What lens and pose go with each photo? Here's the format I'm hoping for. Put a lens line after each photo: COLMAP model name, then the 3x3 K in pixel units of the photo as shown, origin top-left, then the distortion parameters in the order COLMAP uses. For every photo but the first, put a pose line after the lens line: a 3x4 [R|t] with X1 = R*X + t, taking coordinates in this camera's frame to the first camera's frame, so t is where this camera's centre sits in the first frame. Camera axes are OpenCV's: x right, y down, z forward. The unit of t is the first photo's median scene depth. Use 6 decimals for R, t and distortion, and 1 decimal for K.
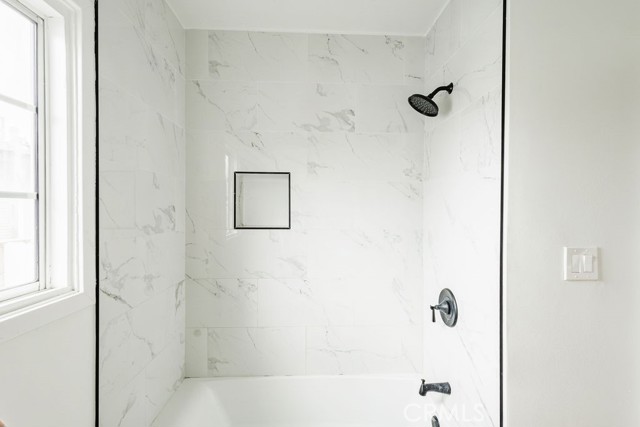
lens RADIAL K [[290.4, 0, 315.5], [0, 290.4, 214.1], [0, 0, 1]] dist [0.013551, -0.002349]
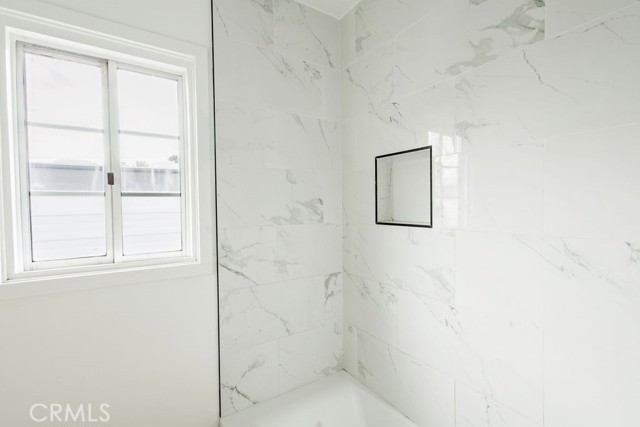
lens RADIAL K [[290.4, 0, 318.4], [0, 290.4, 213.8], [0, 0, 1]] dist [0.013551, -0.002349]
pose [[0.530359, 0.013514, -0.847666, 0.358416], [0.000953, 0.999863, 0.016537, 0.006804], [0.847773, -0.009578, 0.530273, 0.406111]]
